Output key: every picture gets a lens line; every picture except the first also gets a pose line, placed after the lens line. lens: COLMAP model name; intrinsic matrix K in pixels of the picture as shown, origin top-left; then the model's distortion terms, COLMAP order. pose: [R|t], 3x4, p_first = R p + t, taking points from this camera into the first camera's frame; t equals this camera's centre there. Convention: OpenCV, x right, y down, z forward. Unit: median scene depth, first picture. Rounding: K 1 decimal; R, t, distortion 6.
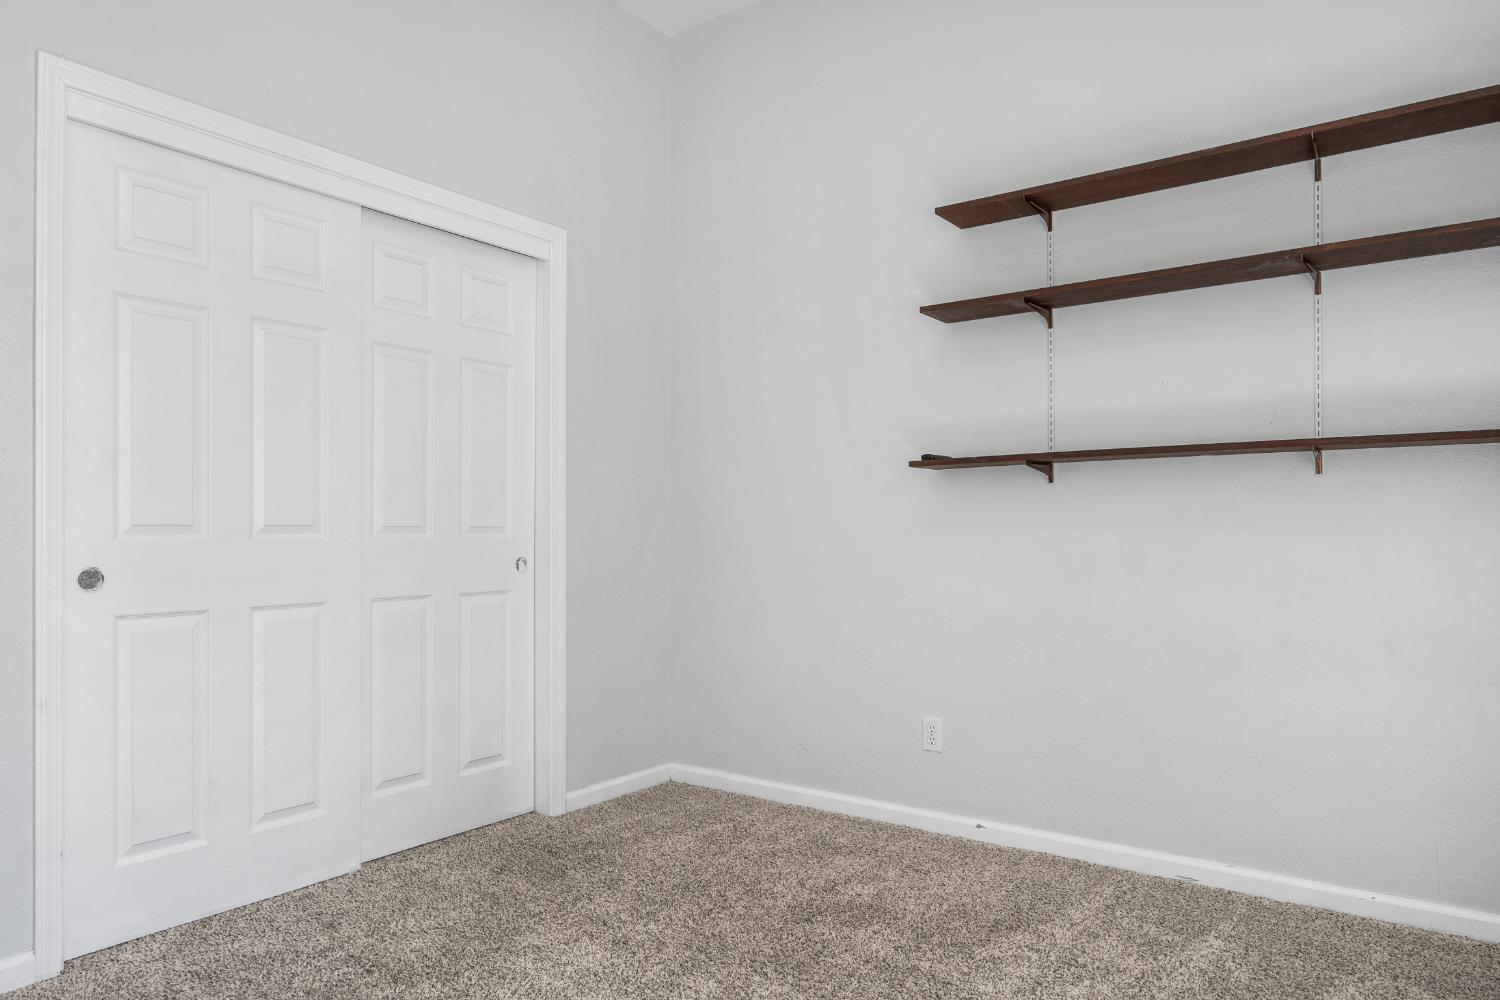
lens RADIAL K [[938.9, 0, 747.1], [0, 938.9, 531.4], [0, 0, 1]] dist [-0.002748, 0.001238]
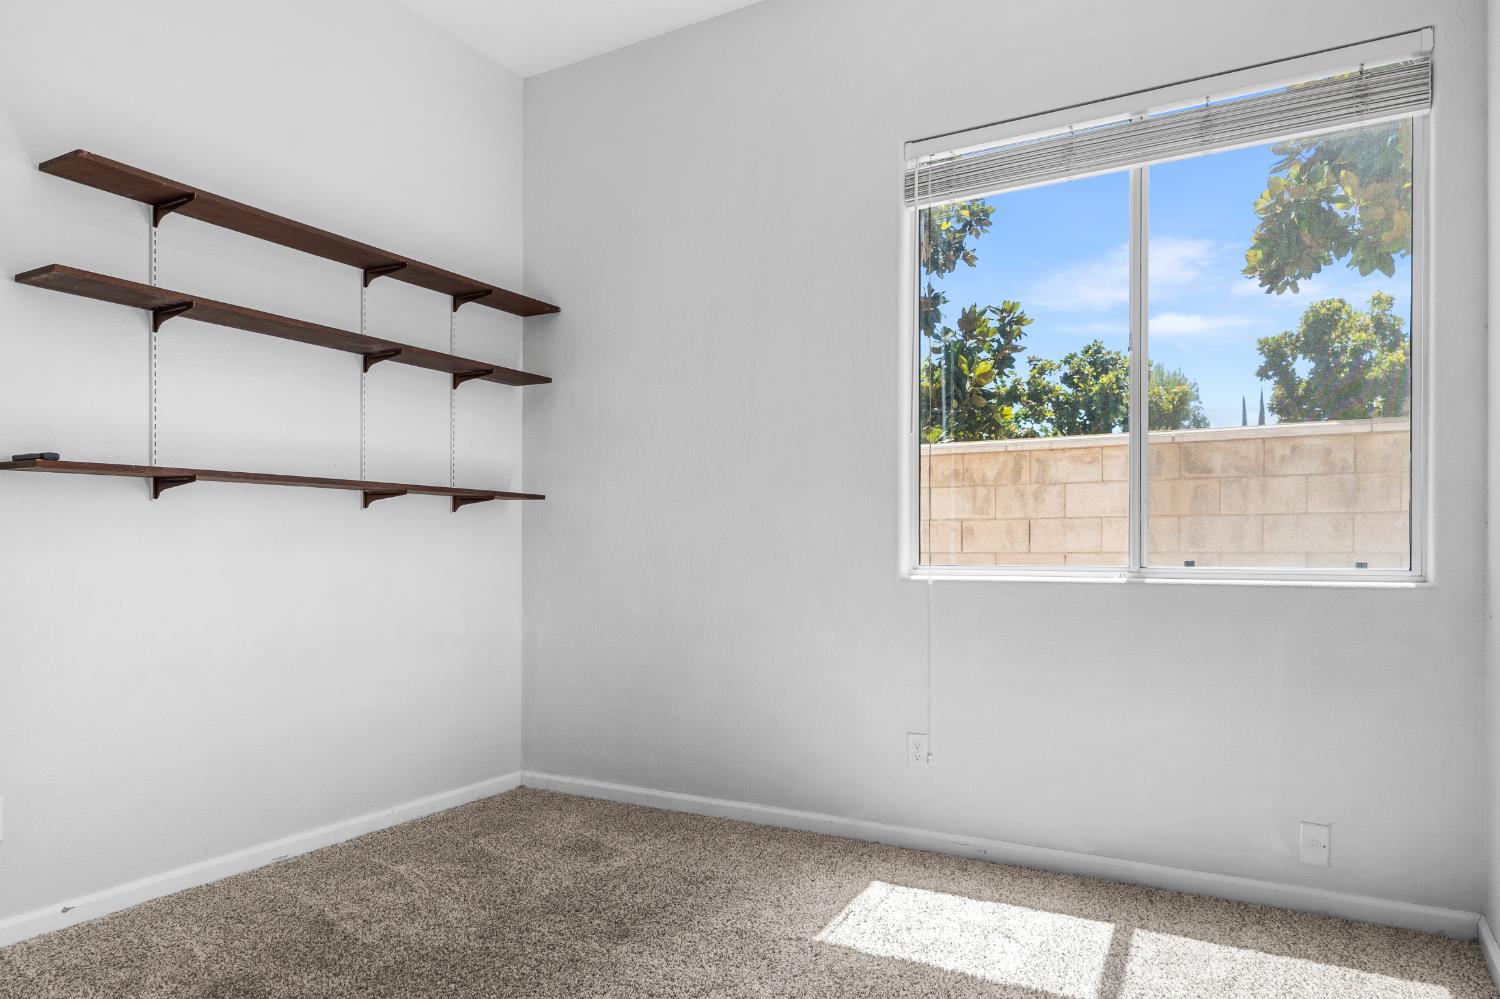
lens RADIAL K [[938.9, 0, 747.1], [0, 938.9, 530.9], [0, 0, 1]] dist [-0.002748, 0.001238]
pose [[-0.099196, 0.022249, 0.994819, -0.668009], [0.001255, 0.999752, -0.022234, 0.002226], [-0.995067, -0.000957, -0.099199, 0.514785]]
